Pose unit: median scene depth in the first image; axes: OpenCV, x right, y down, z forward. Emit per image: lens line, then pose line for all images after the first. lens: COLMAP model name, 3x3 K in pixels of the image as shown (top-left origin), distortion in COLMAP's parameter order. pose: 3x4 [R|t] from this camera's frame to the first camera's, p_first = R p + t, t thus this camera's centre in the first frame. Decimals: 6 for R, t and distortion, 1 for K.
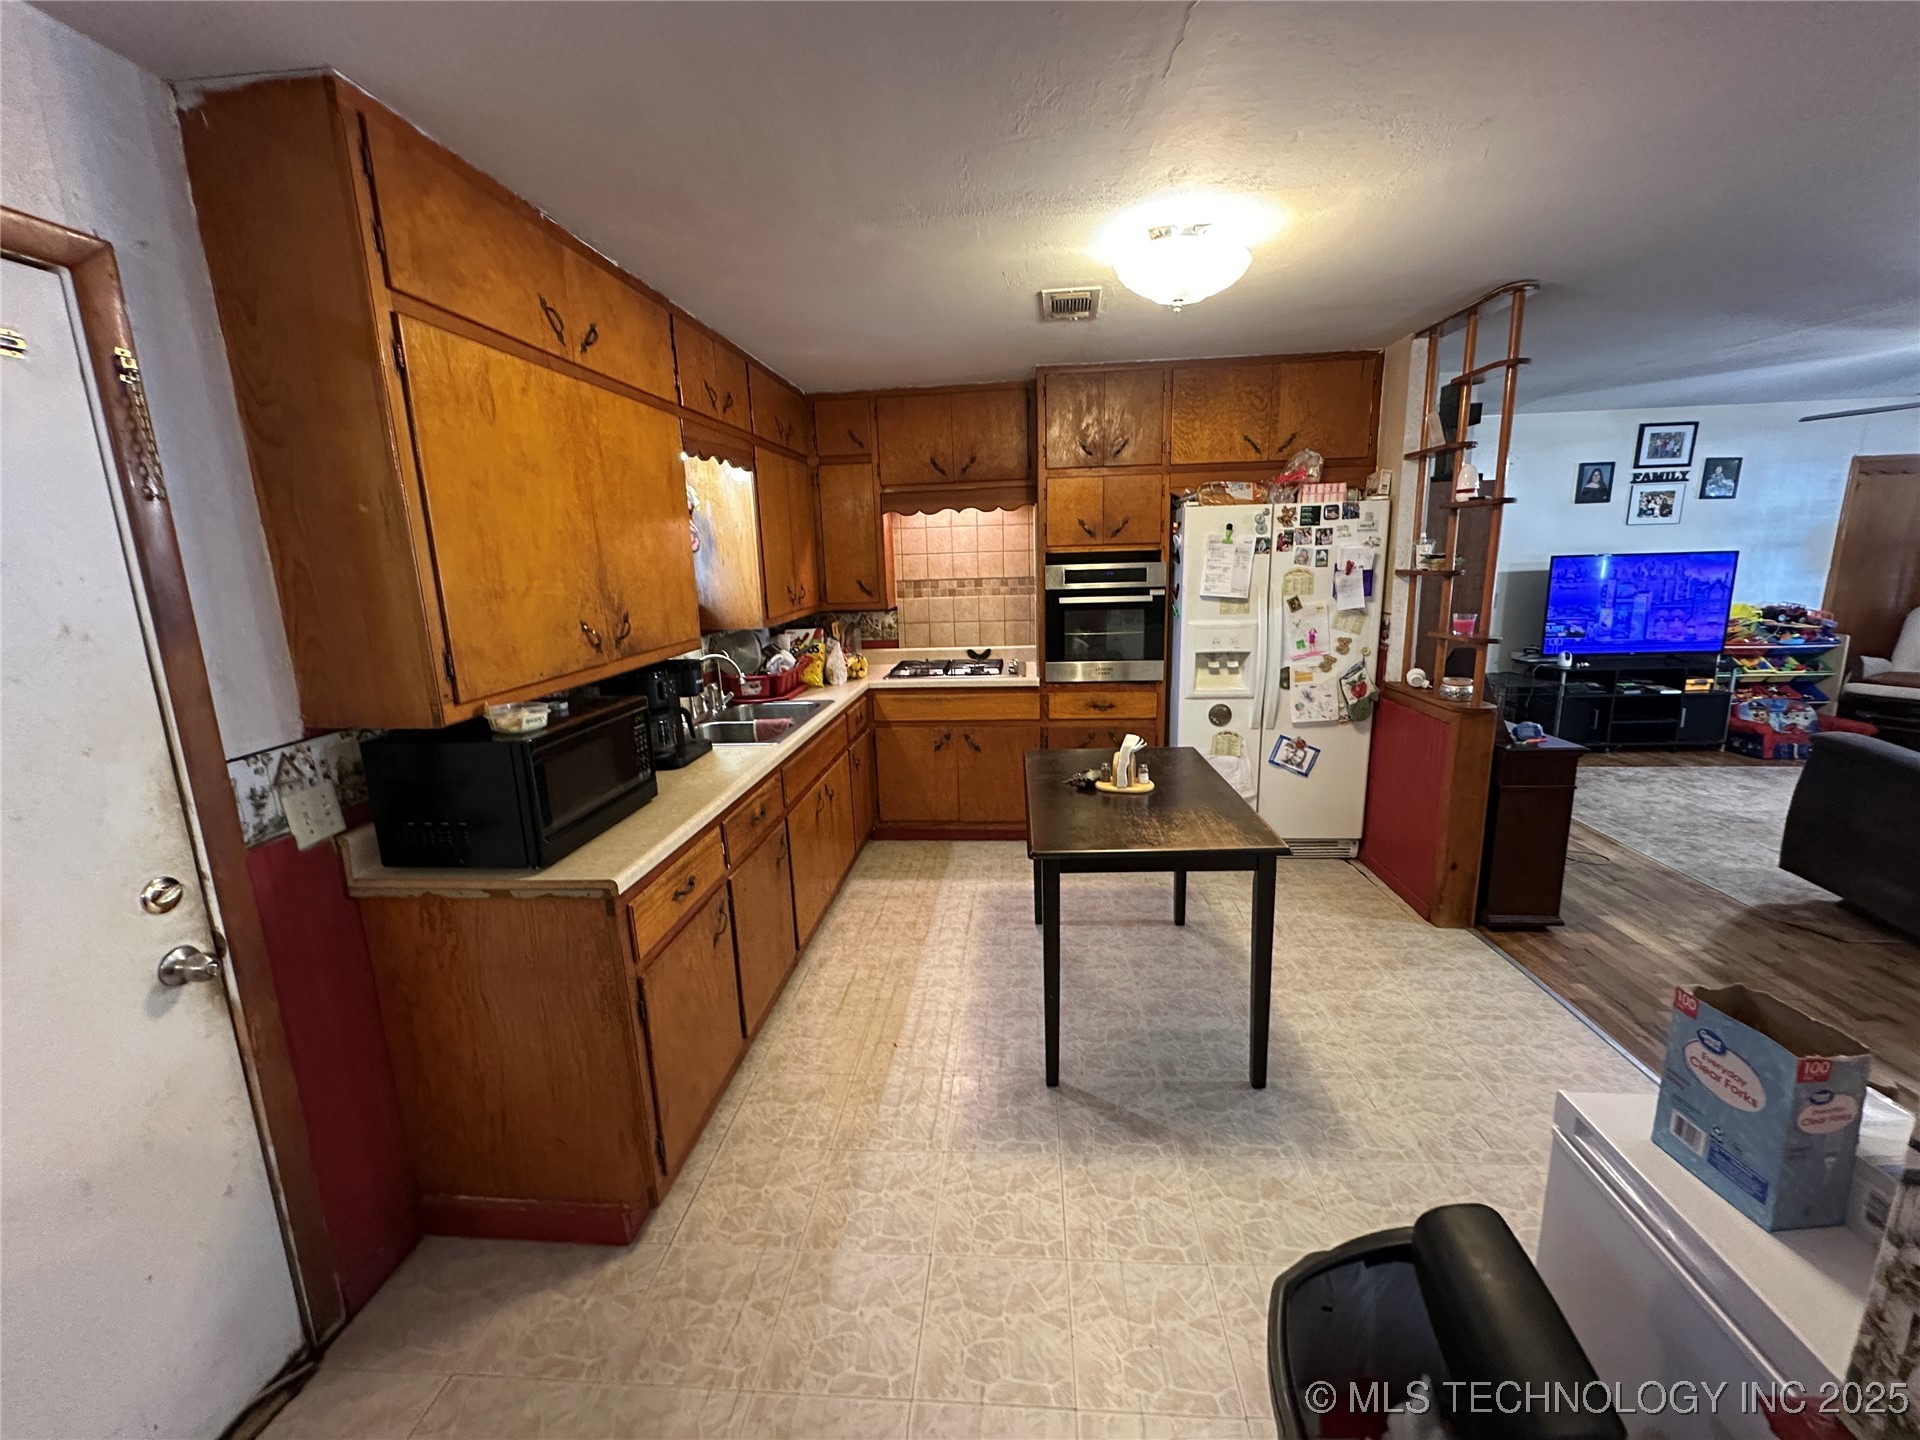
lens RADIAL K [[765.6, 0, 962.2], [0, 765.6, 718.7], [0, 0, 1]] dist [-0.003633, 0.000143]
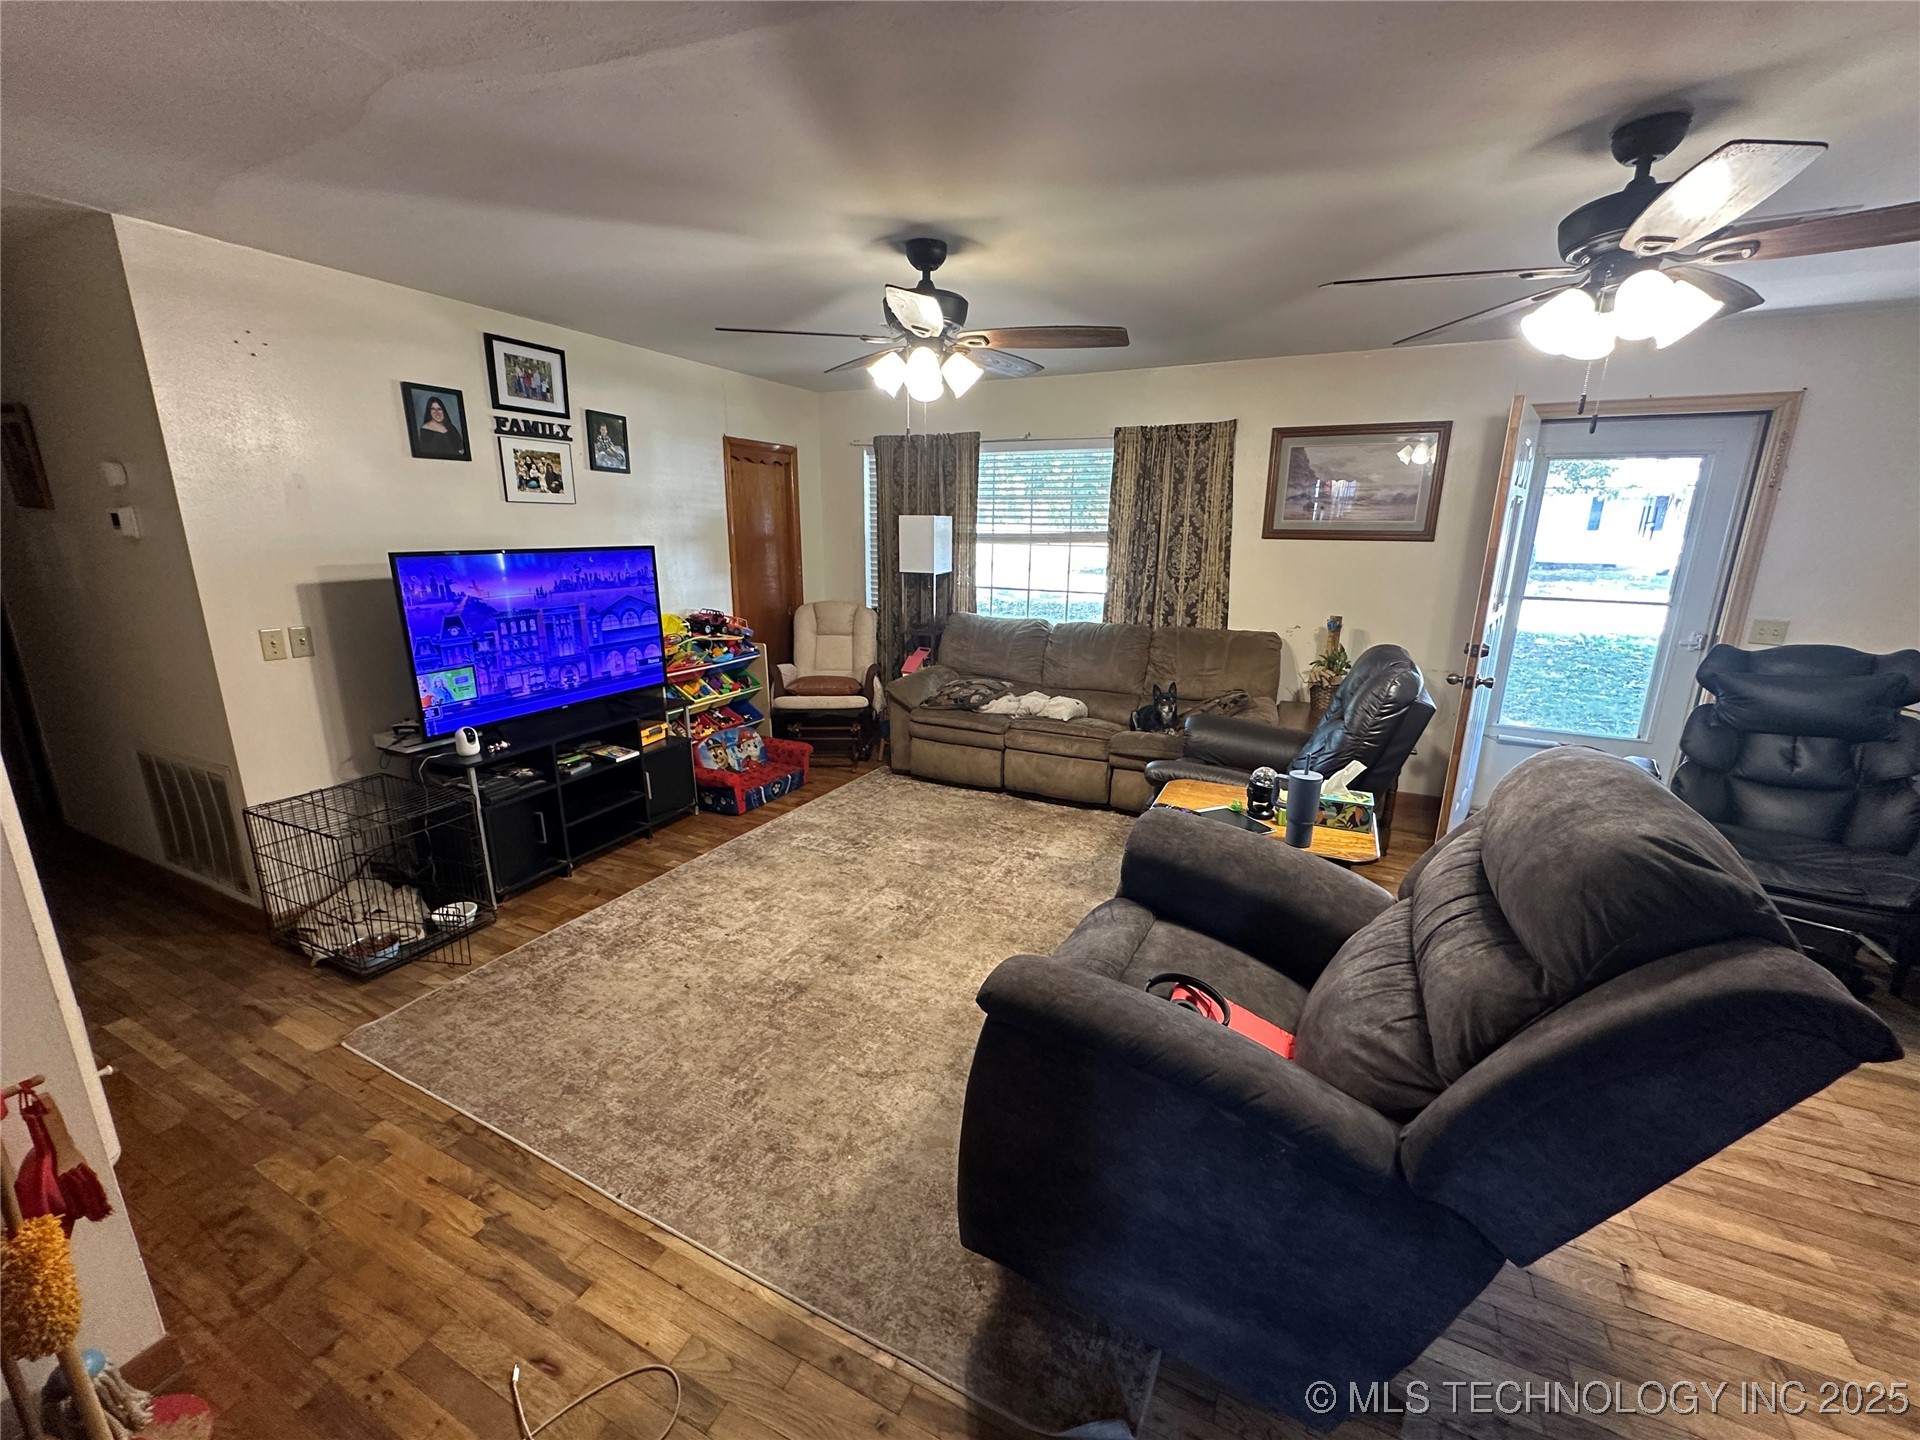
lens RADIAL K [[765.6, 0, 957.6], [0, 765.6, 718.9], [0, 0, 1]] dist [-0.003633, 0.000143]
pose [[0.357158, -0.195323, 0.913393, 0.617949], [0.174294, 0.974652, 0.140270, -0.162193], [-0.917638, 0.109100, 0.382149, 0.689853]]
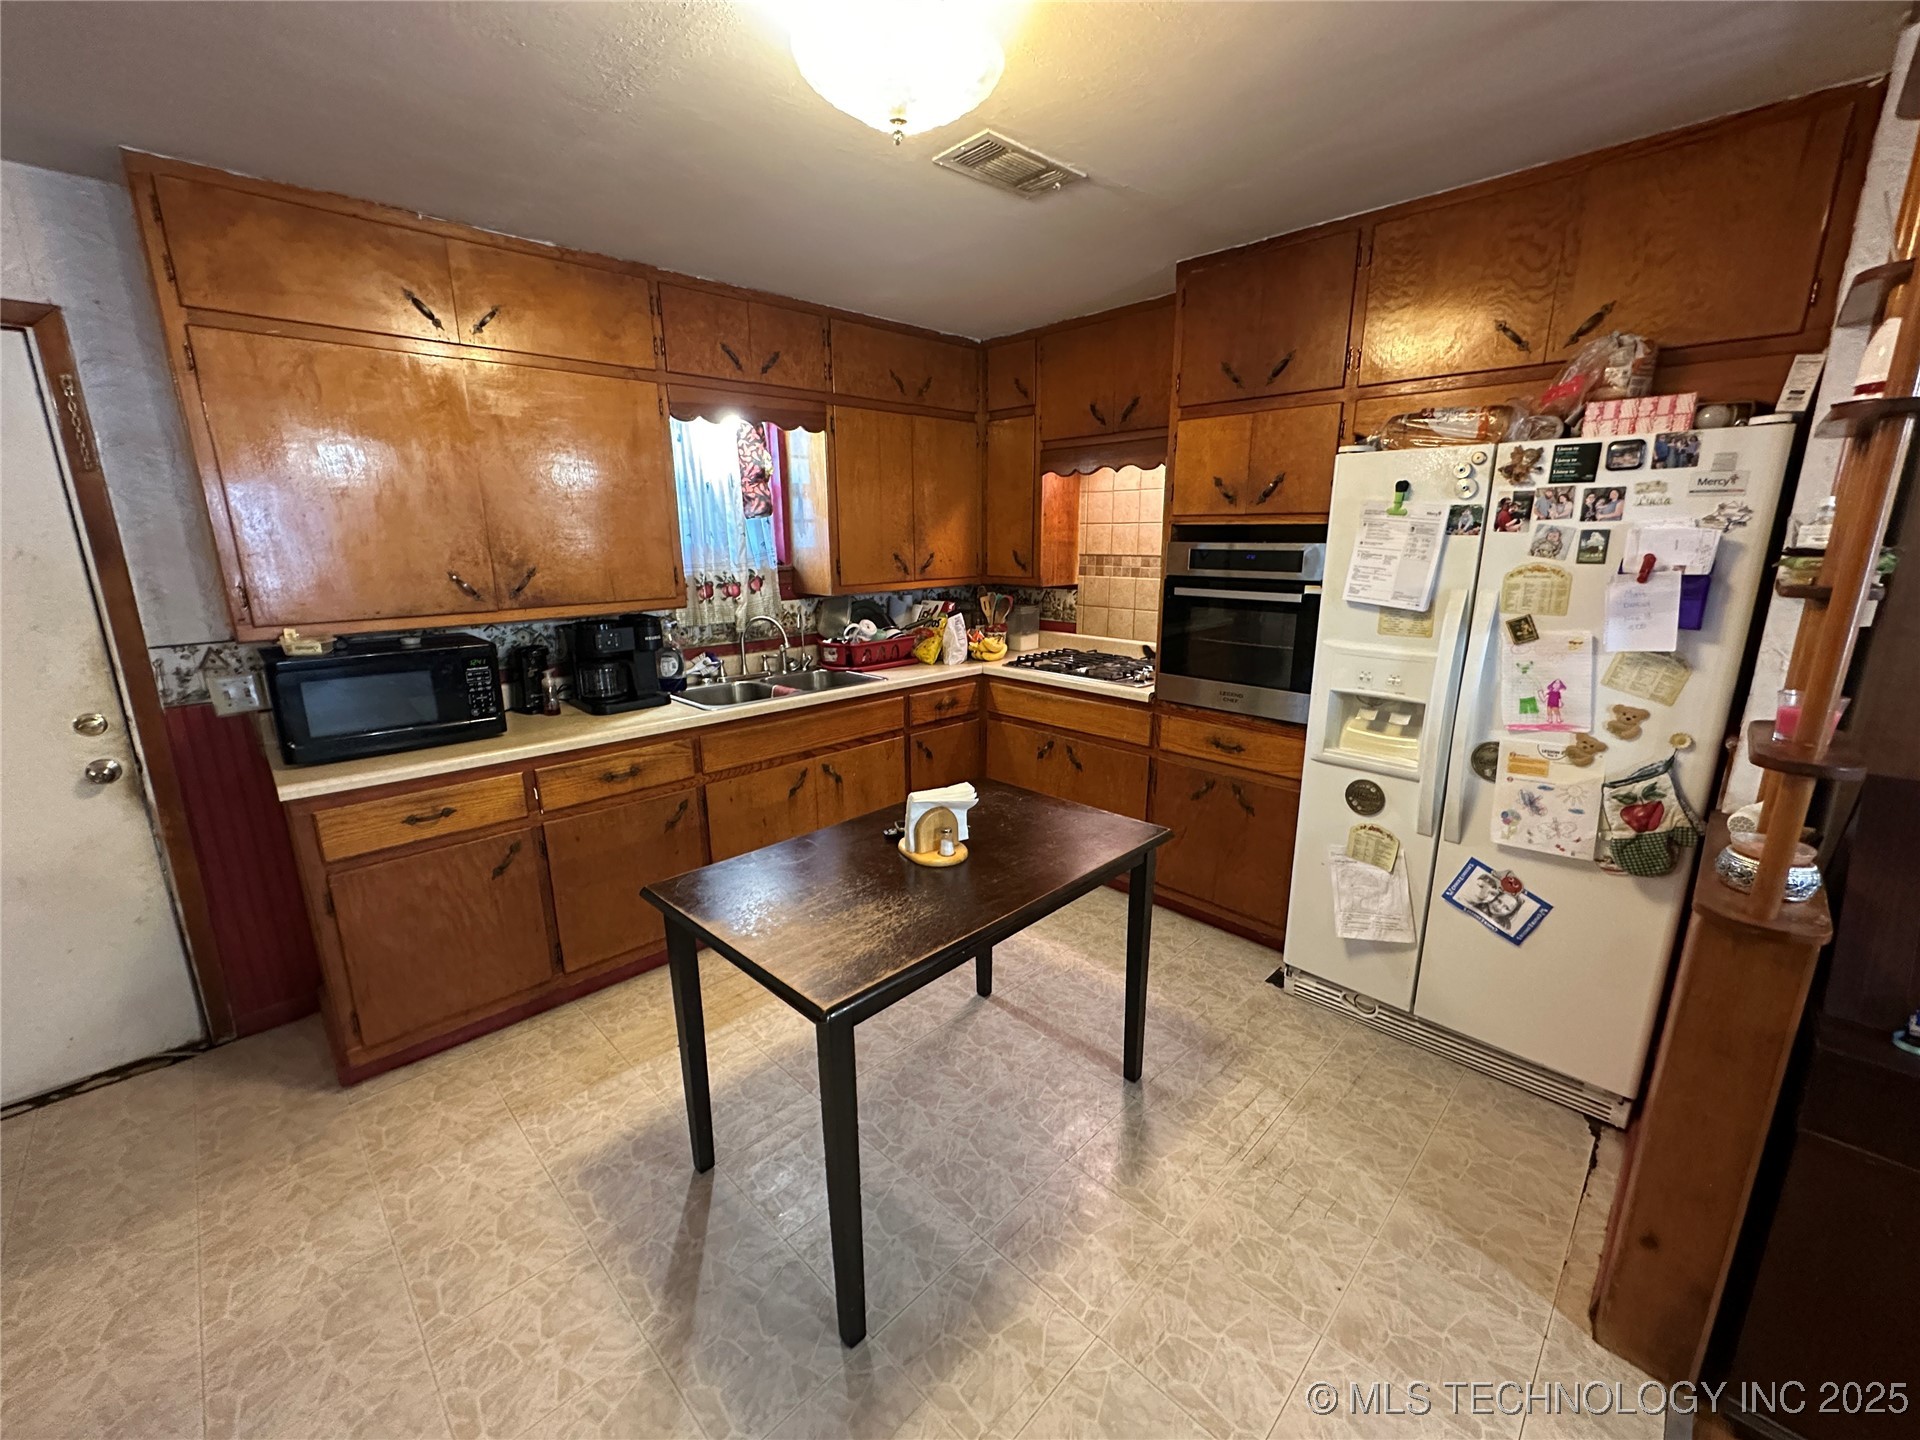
lens RADIAL K [[765.6, 0, 951.5], [0, 765.6, 718.6], [0, 0, 1]] dist [-0.003633, 0.000143]
pose [[0.760364, 0.180614, -0.623879, 0.459950], [-0.155683, 0.983237, 0.094907, -0.074177], [0.630563, 0.024963, 0.775737, 0.317099]]
